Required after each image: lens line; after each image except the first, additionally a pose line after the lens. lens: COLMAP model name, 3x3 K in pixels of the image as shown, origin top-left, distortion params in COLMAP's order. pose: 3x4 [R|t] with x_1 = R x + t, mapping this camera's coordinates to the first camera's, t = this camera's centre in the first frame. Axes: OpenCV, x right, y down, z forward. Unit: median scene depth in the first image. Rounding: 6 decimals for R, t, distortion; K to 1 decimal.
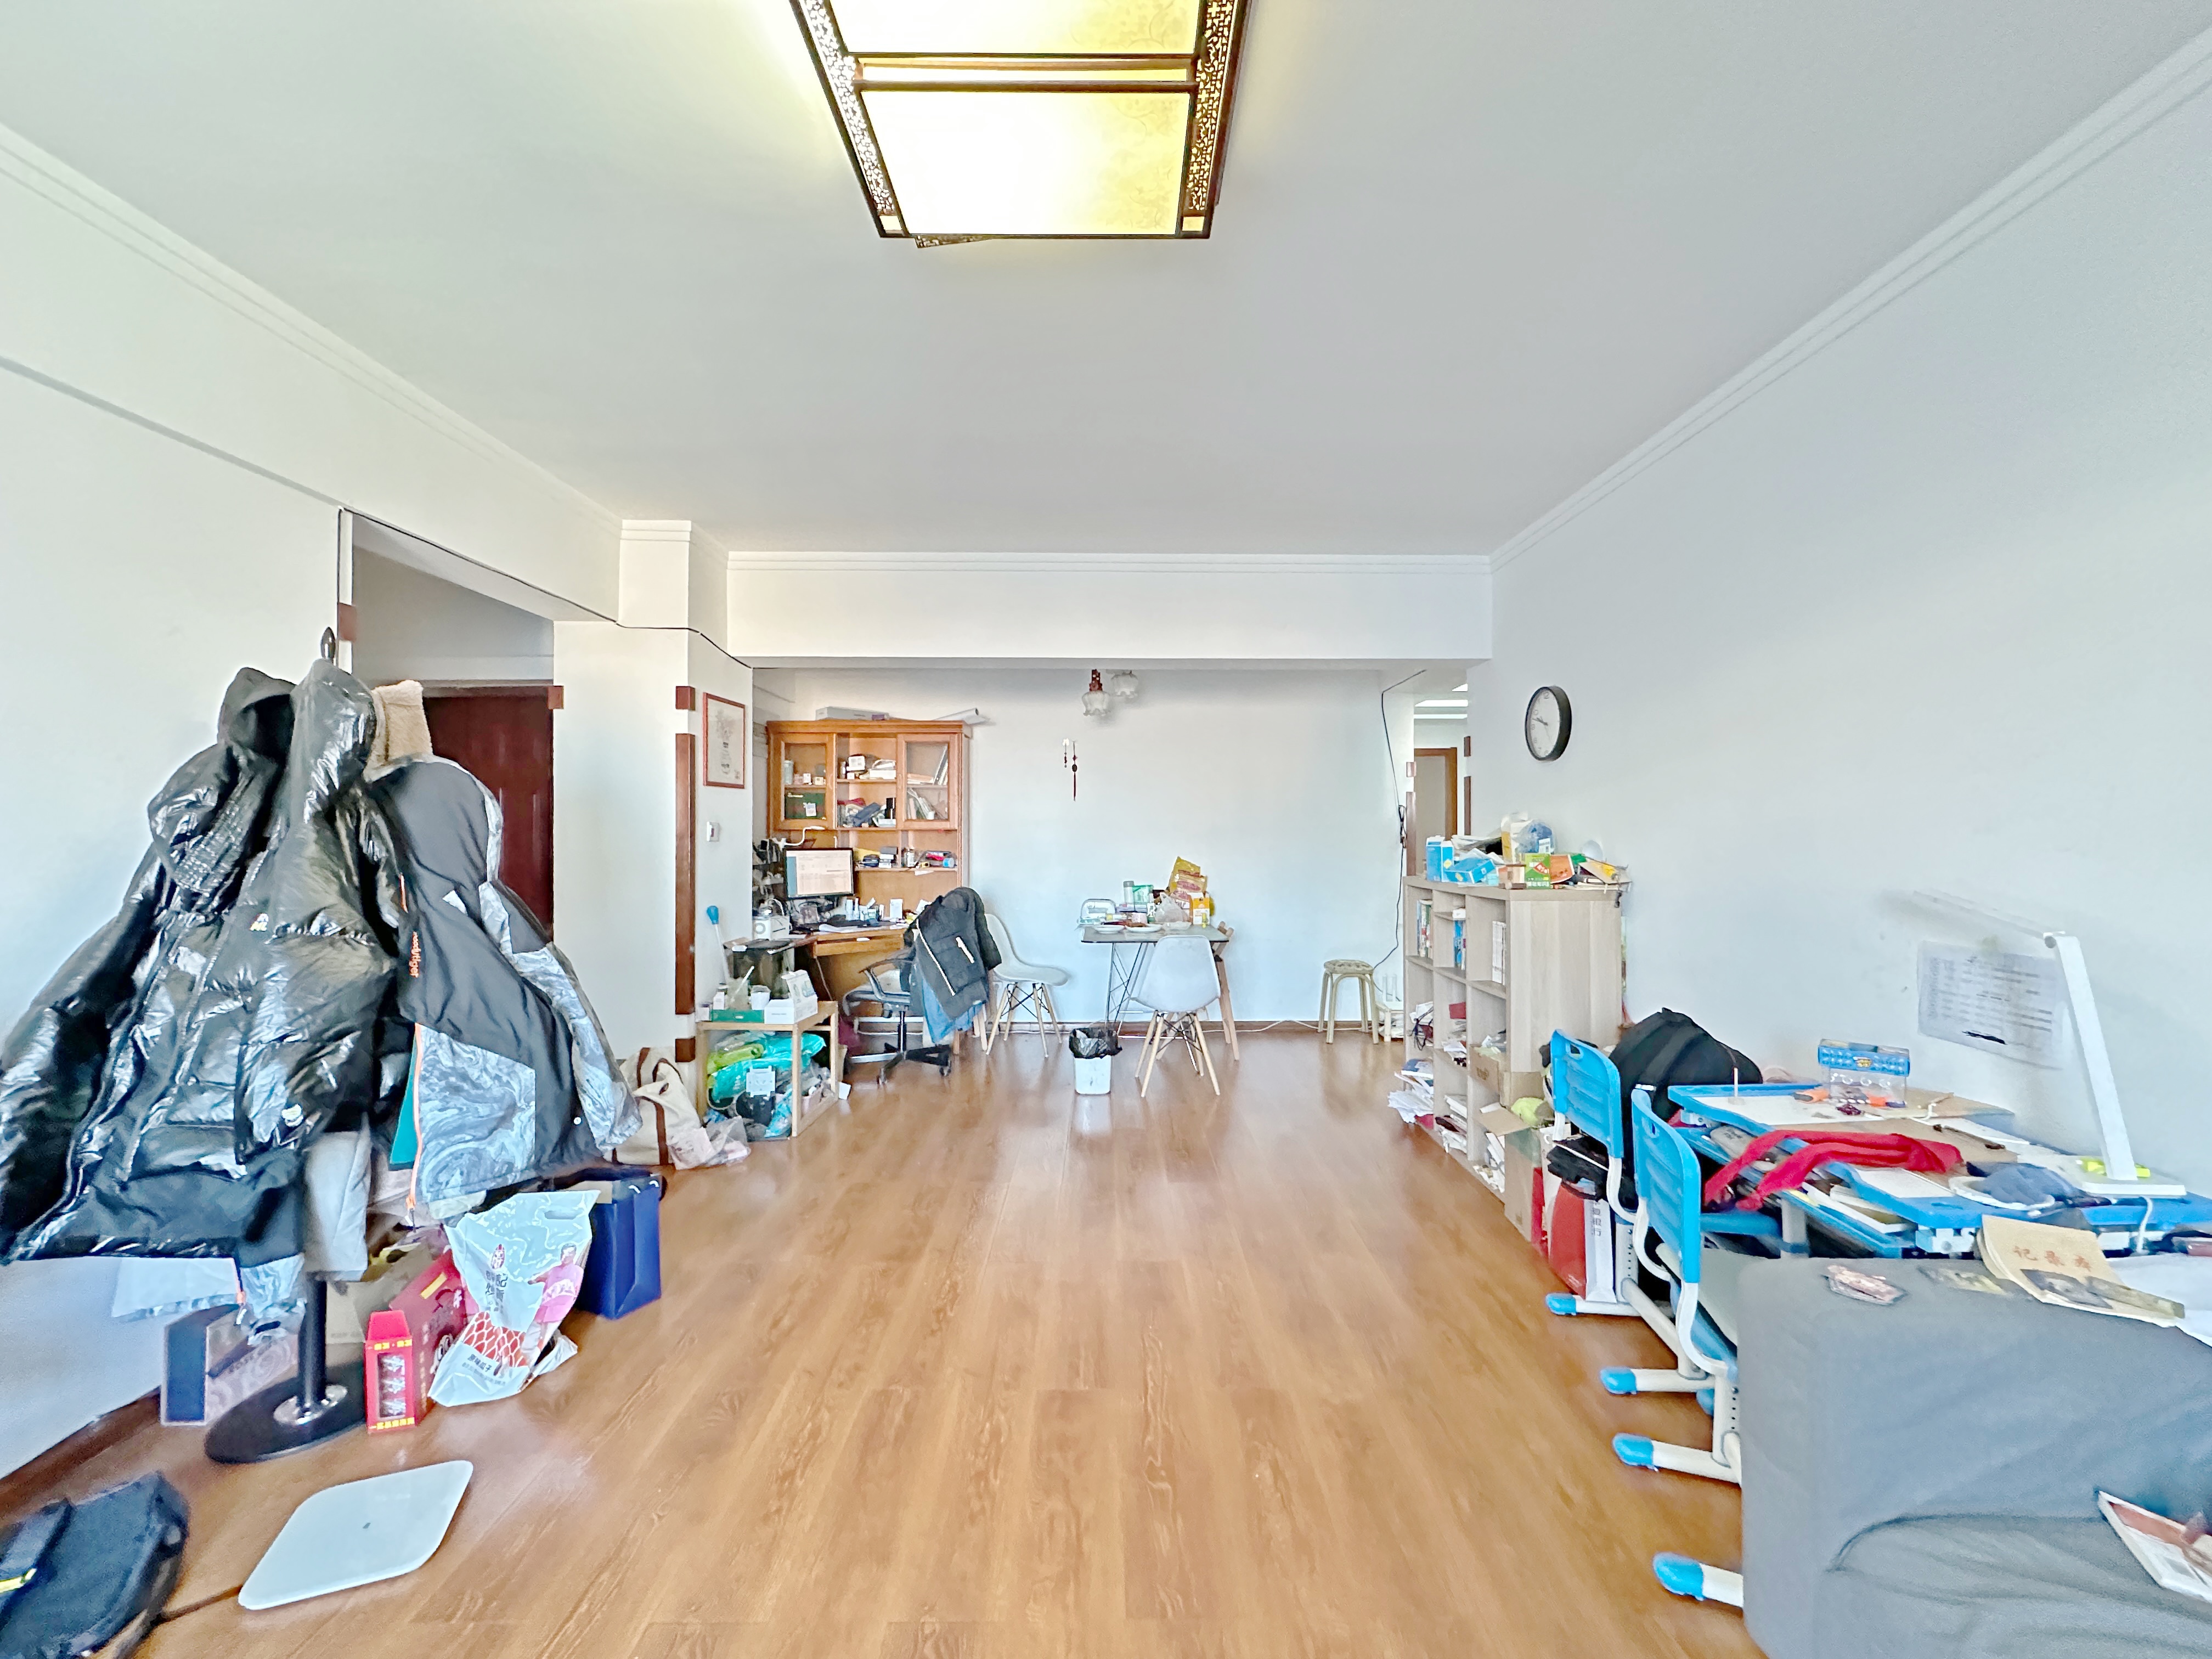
lens RADIAL K [[879.7, 0, 1107.7], [0, 879.7, 831.9], [0, 0, 1]] dist [-0.000170, -0.000613]
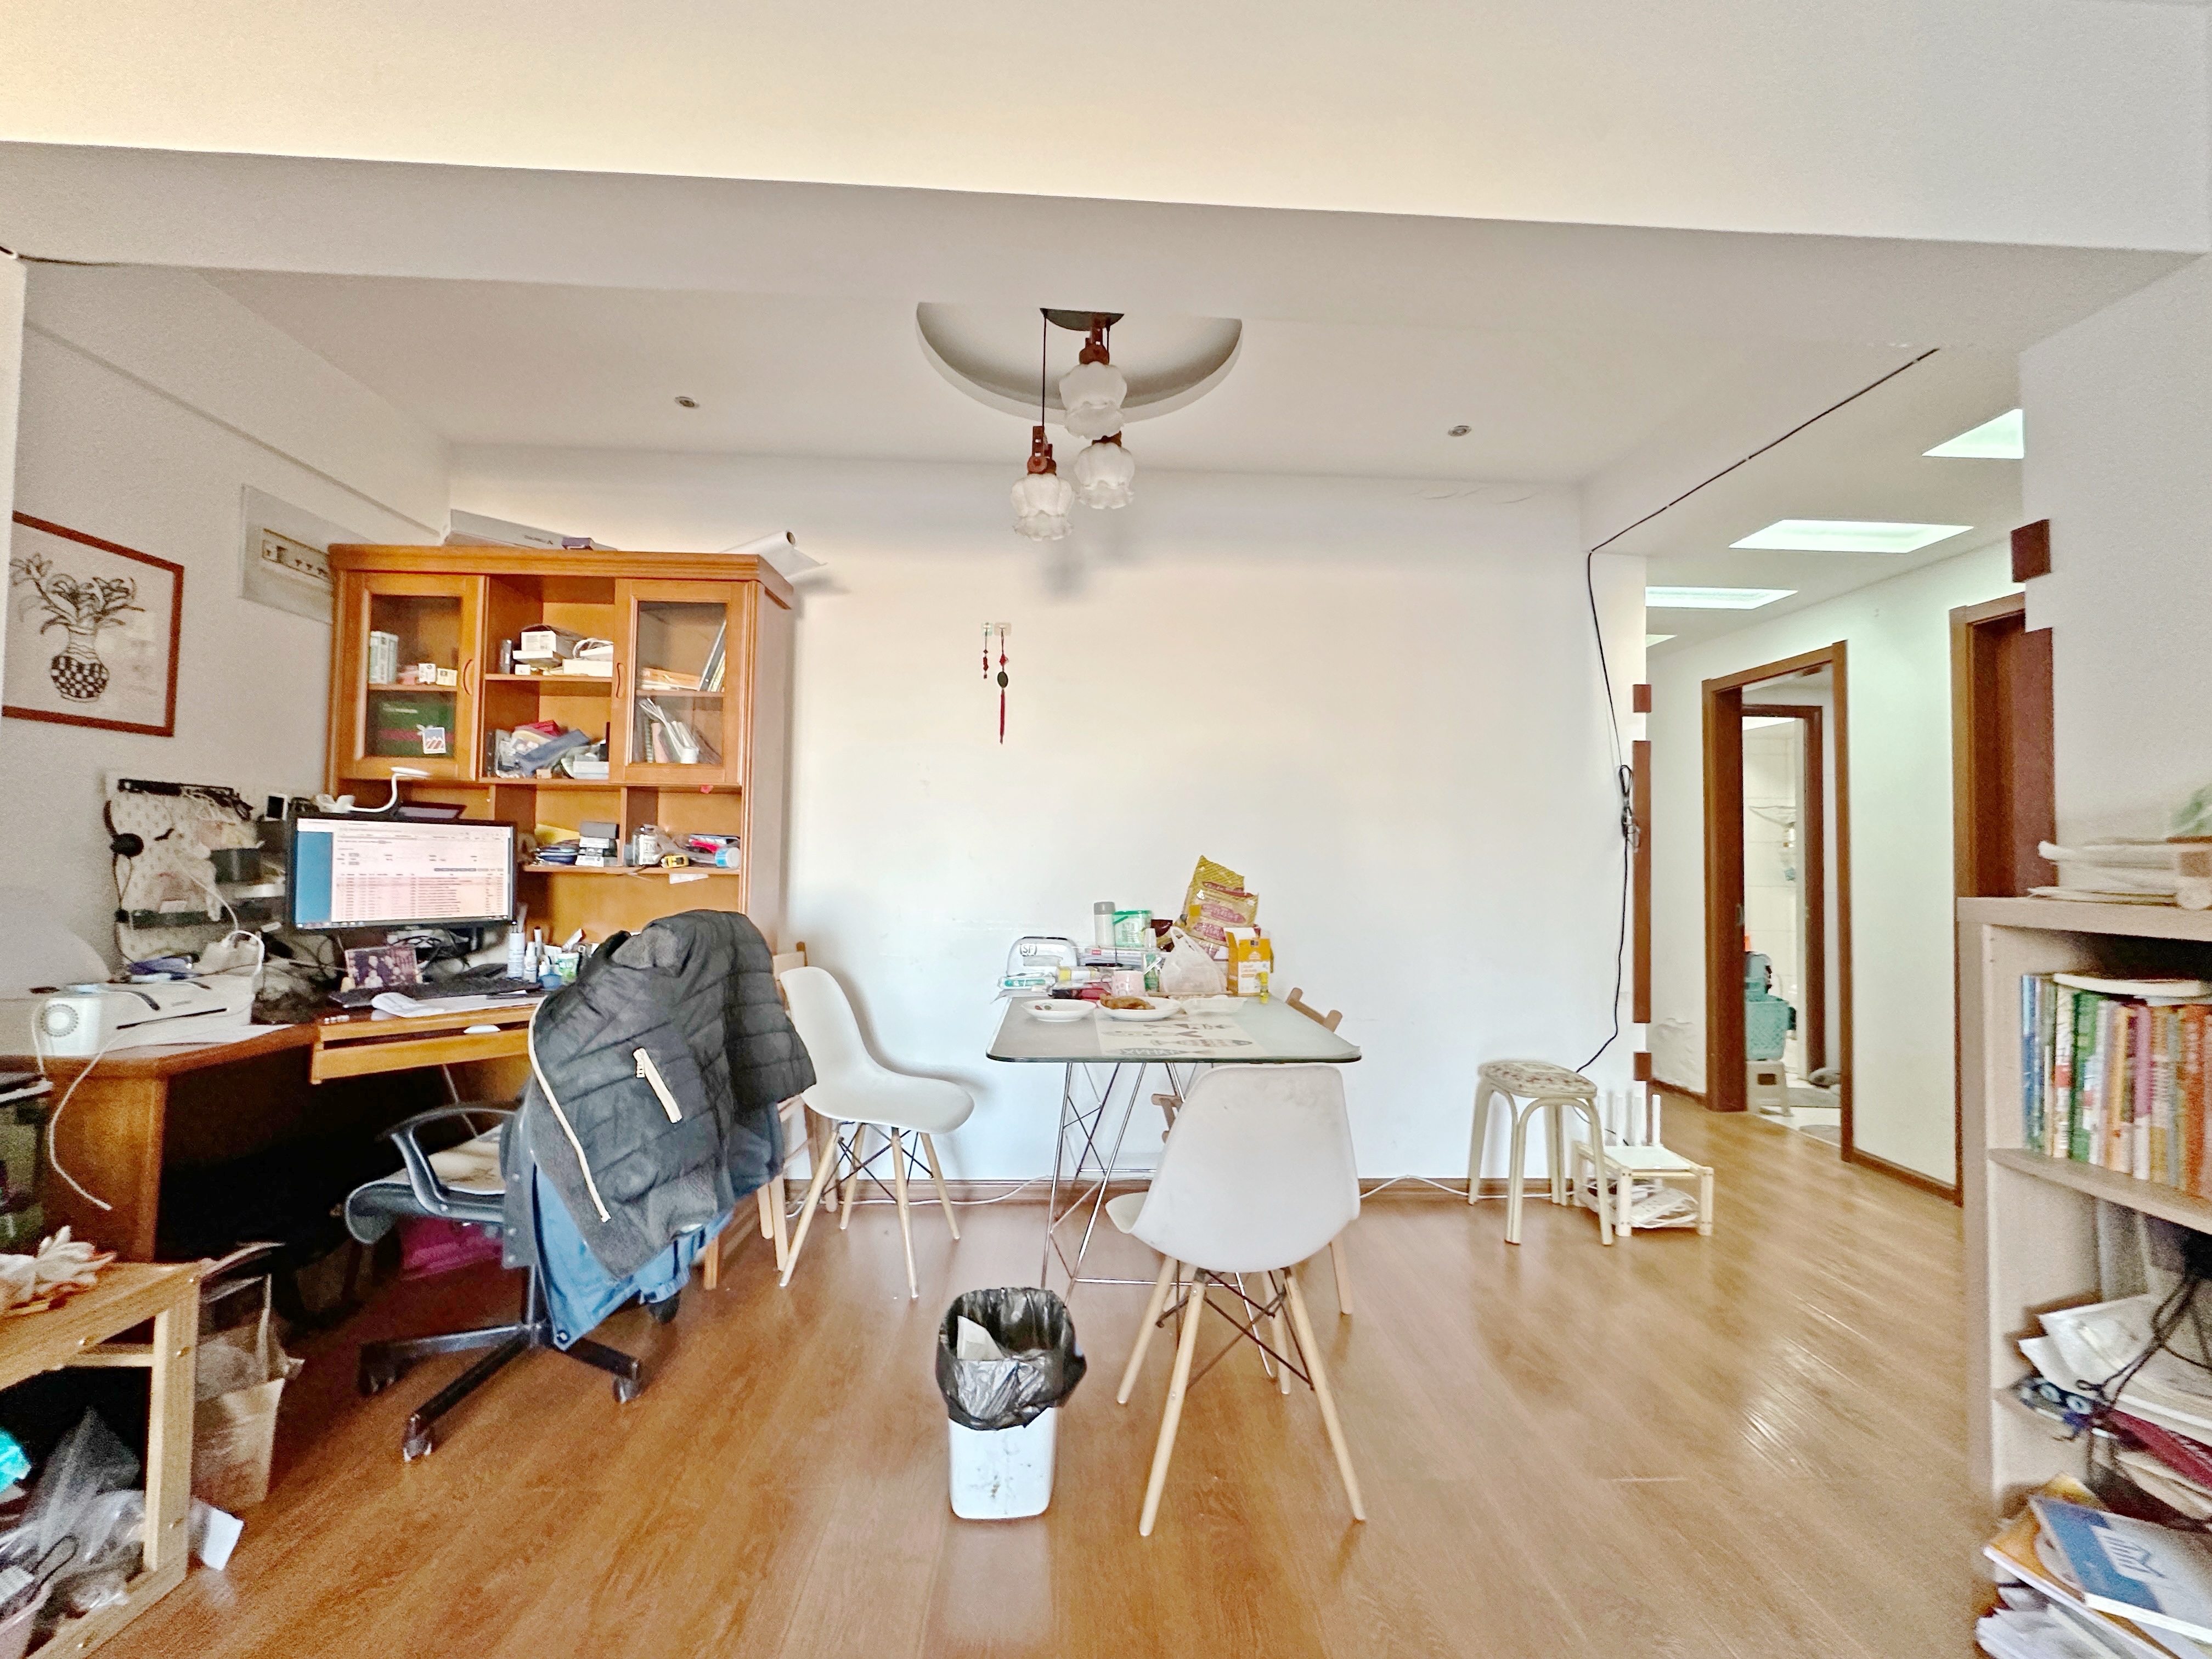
lens RADIAL K [[879.7, 0, 1106.6], [0, 879.7, 827.5], [0, 0, 1]] dist [-0.000170, -0.000613]
pose [[0.999164, 0.017881, 0.036754, 0.006035], [-0.016783, 0.999410, -0.029970, 0.029754], [-0.037268, 0.029328, 0.998875, 0.520040]]
